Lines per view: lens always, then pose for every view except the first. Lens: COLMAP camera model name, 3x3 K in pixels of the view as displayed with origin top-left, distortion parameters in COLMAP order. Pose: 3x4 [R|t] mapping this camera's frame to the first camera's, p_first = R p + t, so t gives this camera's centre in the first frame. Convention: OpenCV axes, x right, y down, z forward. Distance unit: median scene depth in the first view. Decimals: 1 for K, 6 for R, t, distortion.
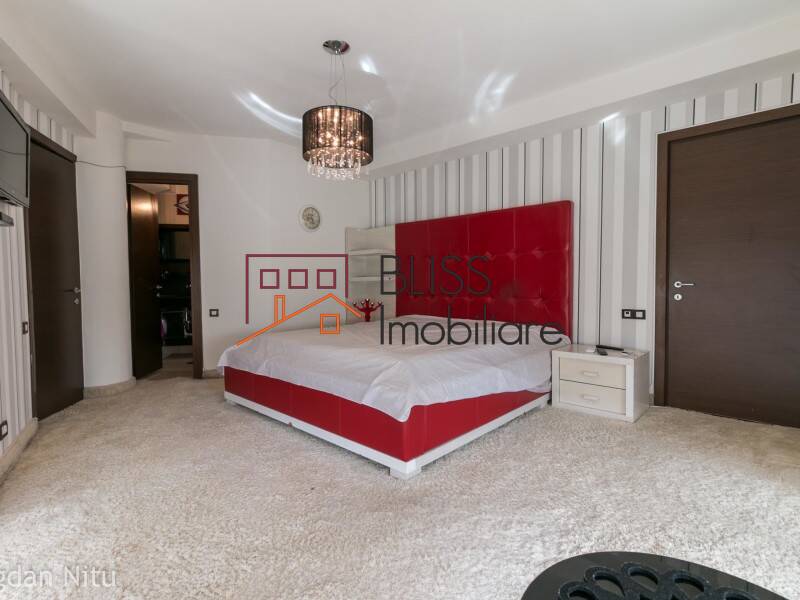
lens RADIAL K [[417.4, 0, 399.3], [0, 417.4, 299.0], [0, 0, 1]] dist [-0.000871, 0.001479]
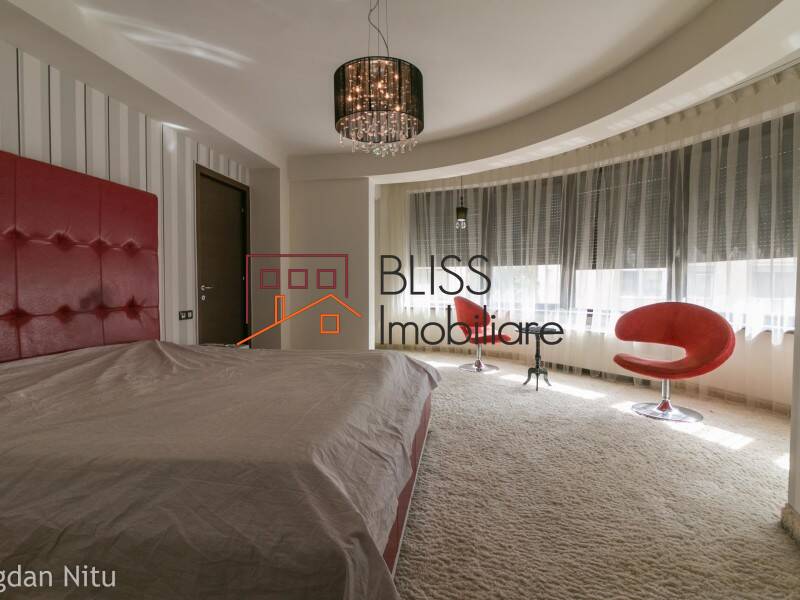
lens RADIAL K [[421.3, 0, 401.1], [0, 421.3, 289.6], [0, 0, 1]] dist [0.062416, 0.000533]
pose [[-0.598195, -0.003502, 0.801343, -0.751852], [0.036937, 0.998807, 0.031938, -0.050272], [-0.800499, 0.048704, -0.597352, 1.327715]]
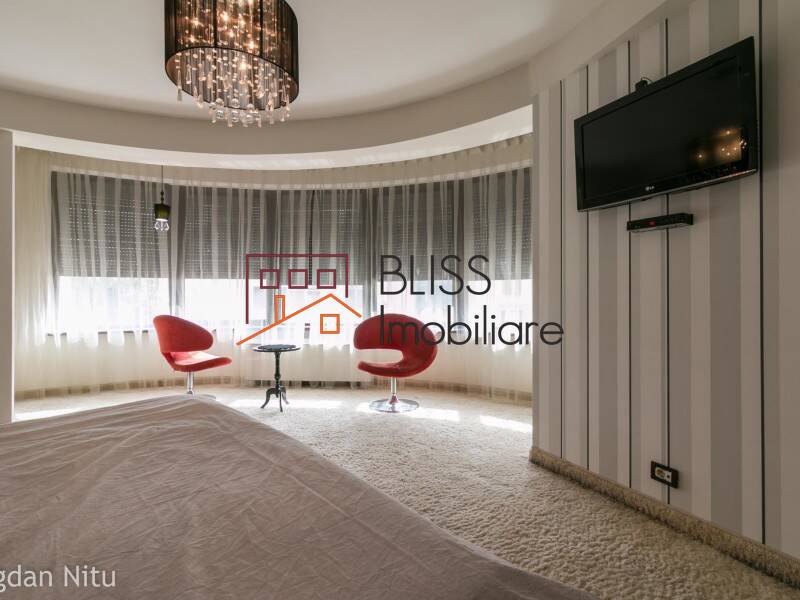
lens RADIAL K [[417.4, 0, 399.3], [0, 417.4, 299.0], [0, 0, 1]] dist [-0.000871, 0.001479]
pose [[-0.996990, 0.012703, 0.076482, -0.377051], [0.015558, 0.999200, 0.036843, -0.049161], [-0.075953, 0.037922, -0.996390, 1.401984]]
